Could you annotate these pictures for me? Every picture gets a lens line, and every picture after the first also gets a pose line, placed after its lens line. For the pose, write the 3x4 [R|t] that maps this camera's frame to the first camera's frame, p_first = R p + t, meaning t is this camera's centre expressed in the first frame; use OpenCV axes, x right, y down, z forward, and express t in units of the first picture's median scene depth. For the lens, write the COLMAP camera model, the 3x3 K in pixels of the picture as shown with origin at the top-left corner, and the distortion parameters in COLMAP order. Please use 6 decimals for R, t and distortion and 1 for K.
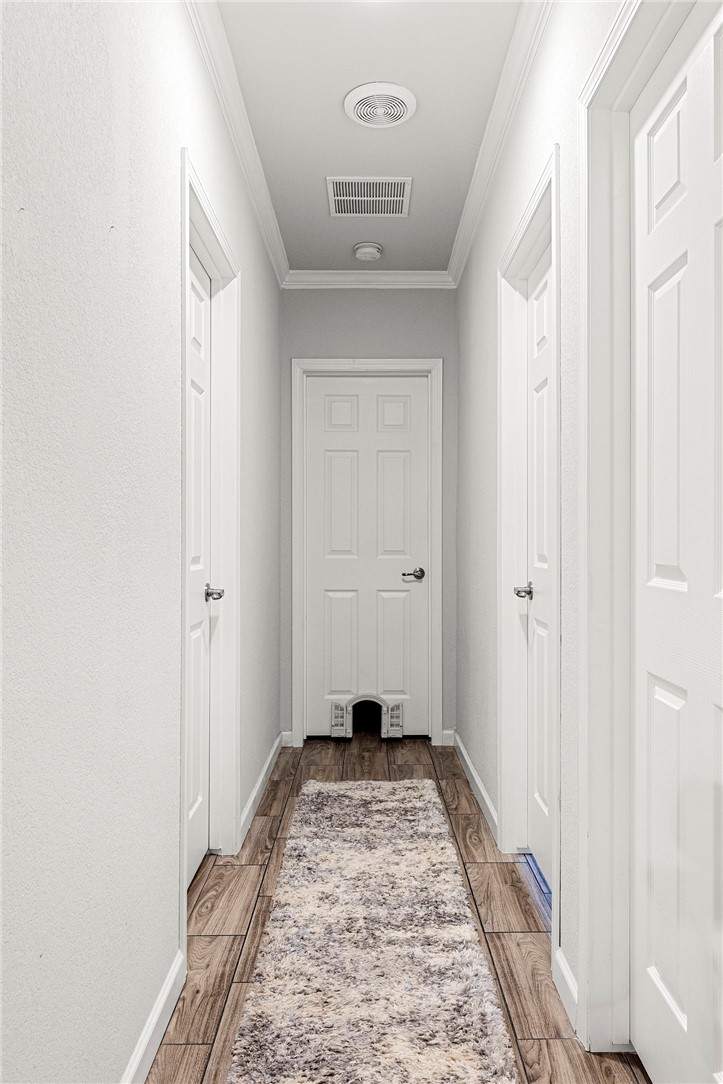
lens RADIAL K [[487.8, 0, 349.8], [0, 487.8, 538.7], [0, 0, 1]] dist [0.001585, 0.001616]
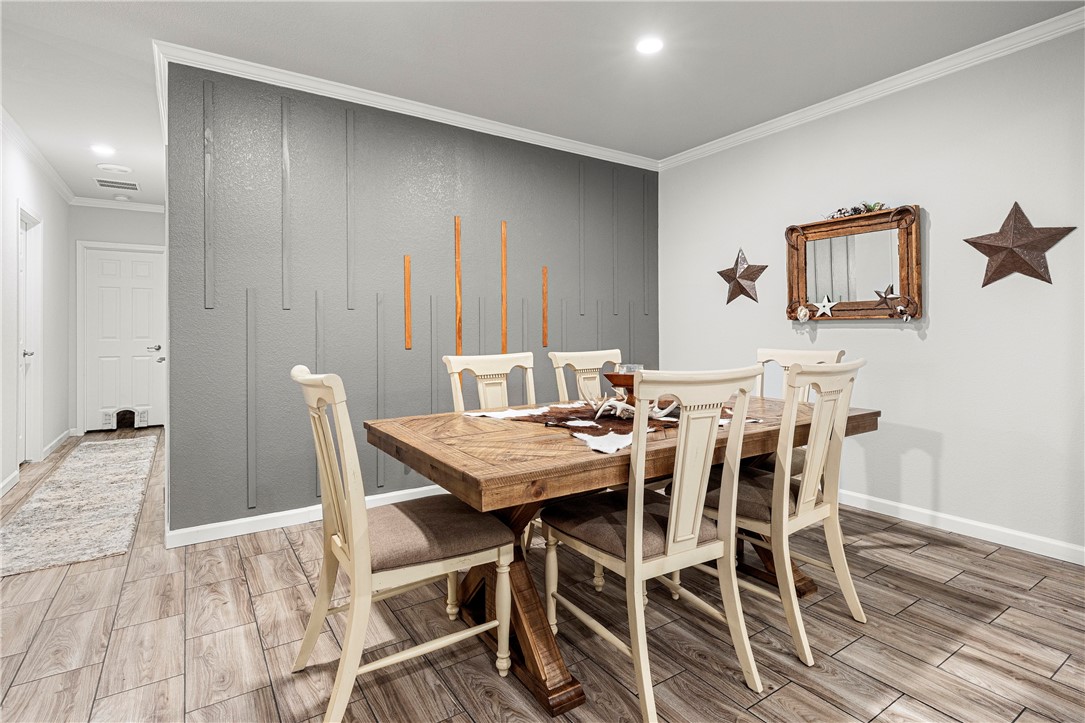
lens RADIAL K [[521.7, 0, 549.2], [0, 521.7, 330.2], [0, 0, 1]] dist [-0.000365, 0.000009]
pose [[0.841354, -0.000723, 0.540484, 0.348734], [0.000817, 1.000000, 0.000065, -0.002038], [-0.540484, 0.000387, 0.841354, -1.802403]]
